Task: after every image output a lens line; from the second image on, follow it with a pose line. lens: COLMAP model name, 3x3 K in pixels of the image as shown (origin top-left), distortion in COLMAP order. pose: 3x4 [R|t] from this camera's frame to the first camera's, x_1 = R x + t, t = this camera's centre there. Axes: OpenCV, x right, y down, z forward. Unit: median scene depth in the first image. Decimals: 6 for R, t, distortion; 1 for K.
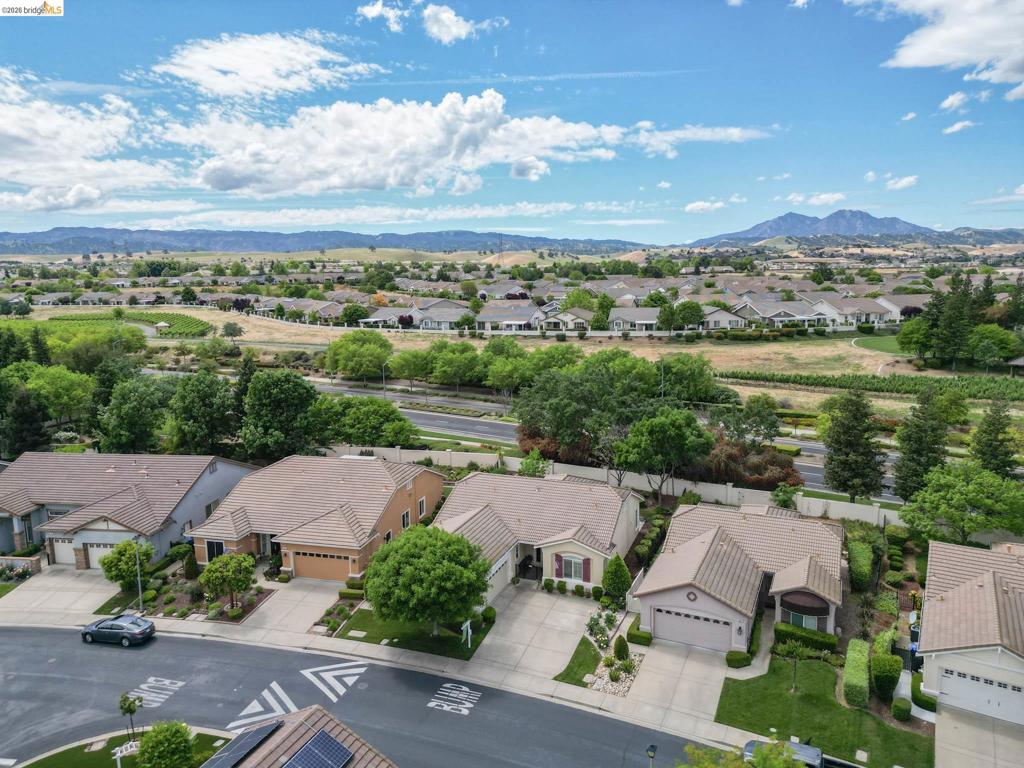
lens RADIAL K [[725.9, 0, 502.7], [0, 725.9, 424.6], [0, 0, 1]] dist [0.089425, -0.084414]
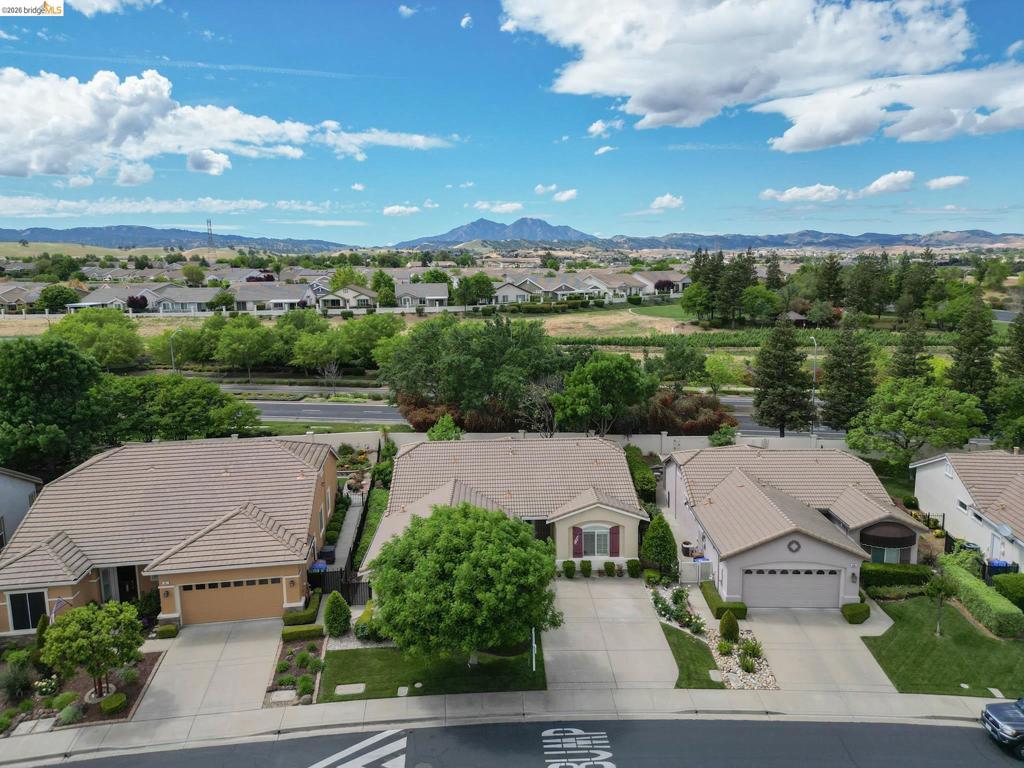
lens RADIAL K [[725.9, 0, 502.7], [0, 725.9, 424.6], [0, 0, 1]] dist [0.089425, -0.084414]
pose [[0.918160, -0.086314, 0.386694, -0.101849], [0.089800, 0.995918, 0.009080, 0.021103], [-0.385899, 0.026388, 0.922163, 0.119067]]
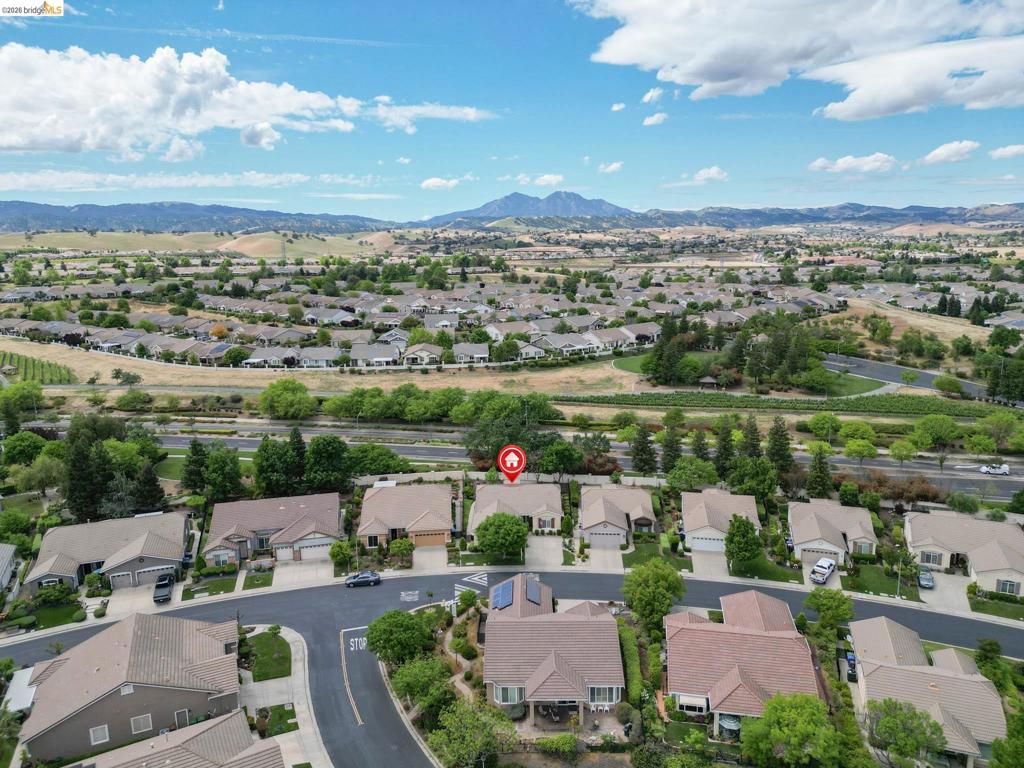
lens RADIAL K [[783.1, 0, 512.3], [0, 783.1, 409.4], [0, 0, 1]] dist [0.133437, -0.131926]
pose [[0.930476, -0.085026, 0.356349, -0.301655], [0.077852, 0.996369, 0.034456, -0.088017], [-0.357985, -0.004318, 0.933717, -0.439313]]
